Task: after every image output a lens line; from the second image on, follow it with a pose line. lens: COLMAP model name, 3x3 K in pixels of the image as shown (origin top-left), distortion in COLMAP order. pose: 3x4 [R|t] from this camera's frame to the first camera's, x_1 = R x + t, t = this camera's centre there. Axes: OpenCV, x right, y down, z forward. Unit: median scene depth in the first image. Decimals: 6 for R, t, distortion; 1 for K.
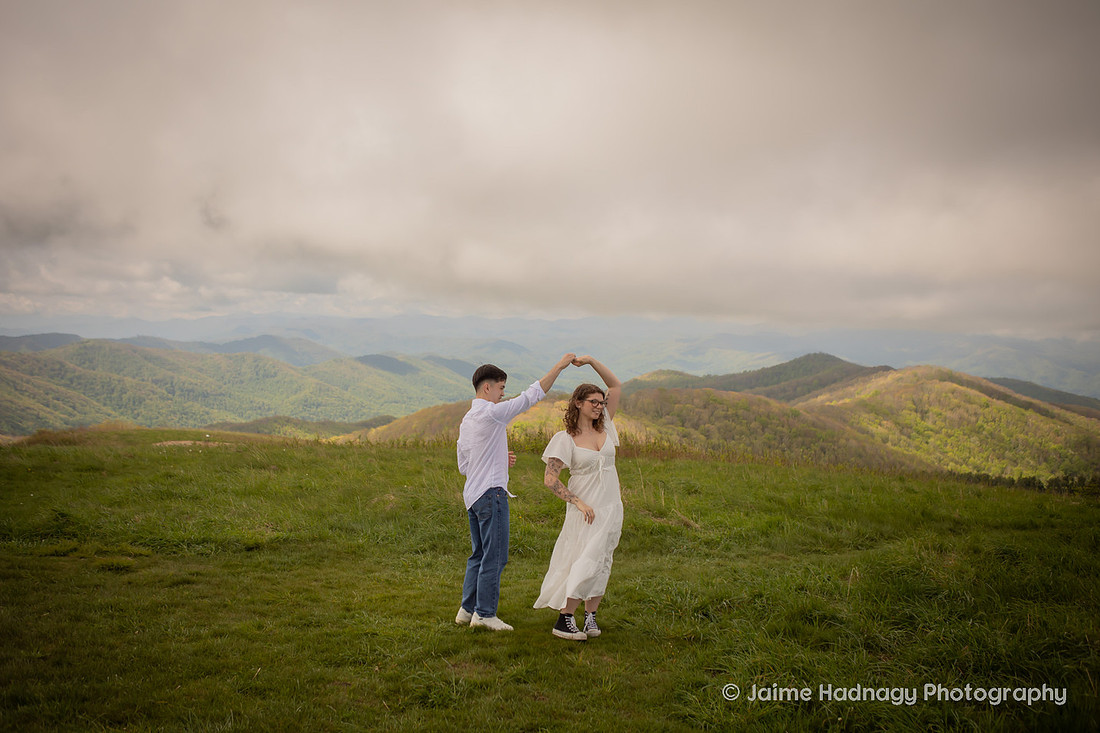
lens RADIAL K [[1038.4, 0, 535.5], [0, 1038.4, 347.4], [0, 0, 1]] dist [-0.049616, 0.000000]
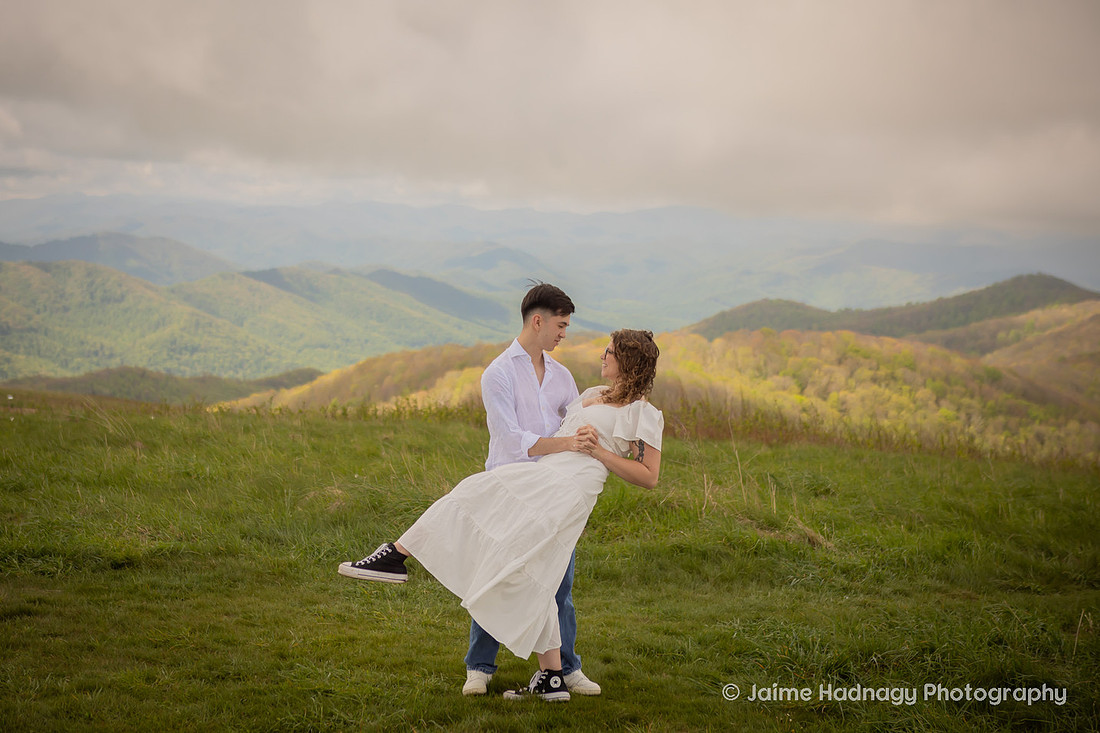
lens RADIAL K [[1734.1, 0, 509.8], [0, 1734.1, 334.5], [0, 0, 1]] dist [0.031498, 0.000000]
pose [[0.999548, 0.014881, -0.026114, -0.005903], [-0.013722, 0.998937, 0.044011, 0.001983], [0.026741, -0.043633, 0.998690, -0.022978]]
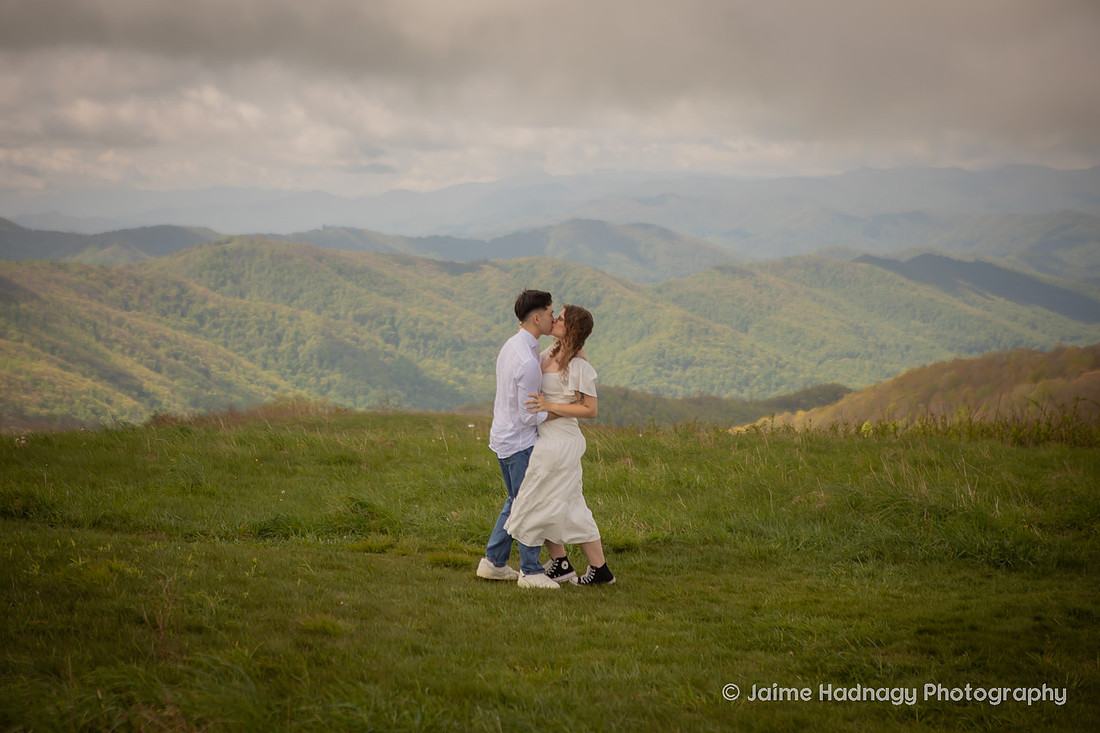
lens RADIAL K [[2225.6, 0, 528.4], [0, 2225.6, 362.0], [0, 0, 1]] dist [0.191411, 0.000000]
pose [[0.961836, -0.007348, -0.273529, 0.043092], [0.022458, 0.998387, 0.052150, -0.008975], [0.272705, -0.056303, 0.960449, -0.244446]]
